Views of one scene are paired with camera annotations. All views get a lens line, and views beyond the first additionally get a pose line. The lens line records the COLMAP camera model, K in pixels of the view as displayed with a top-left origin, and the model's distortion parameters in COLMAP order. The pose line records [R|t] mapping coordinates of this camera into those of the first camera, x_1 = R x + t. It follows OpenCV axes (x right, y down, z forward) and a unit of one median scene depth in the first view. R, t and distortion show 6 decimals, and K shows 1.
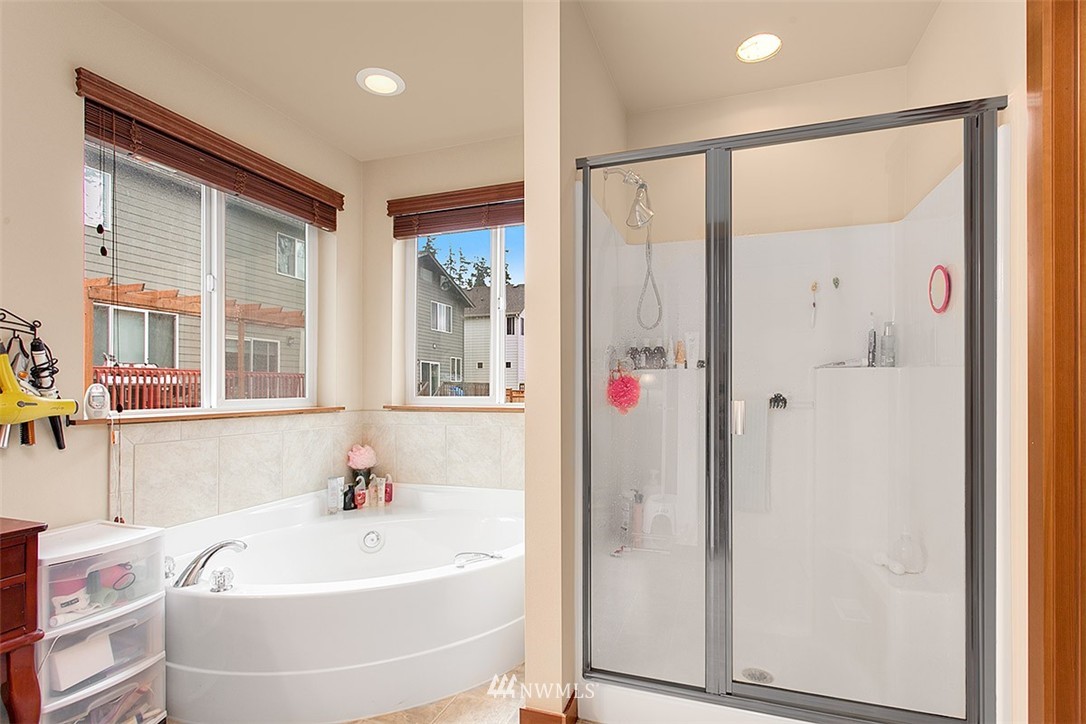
lens RADIAL K [[527.5, 0, 545.9], [0, 527.5, 377.9], [0, 0, 1]] dist [0.009503, 0.000625]
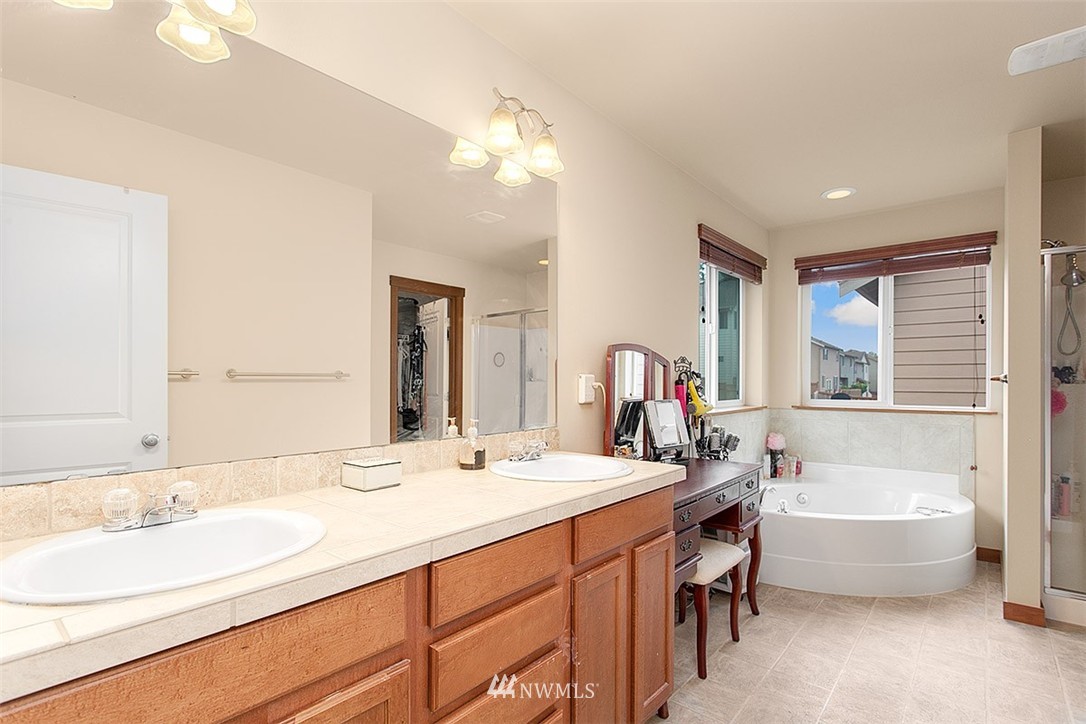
lens RADIAL K [[527.5, 0, 545.9], [0, 527.5, 377.9], [0, 0, 1]] dist [0.009503, 0.000625]
pose [[0.944313, 0.002065, -0.329042, -0.471984], [0.003191, 0.999876, 0.015434, -0.046054], [0.329033, -0.015624, 0.944189, -0.549955]]
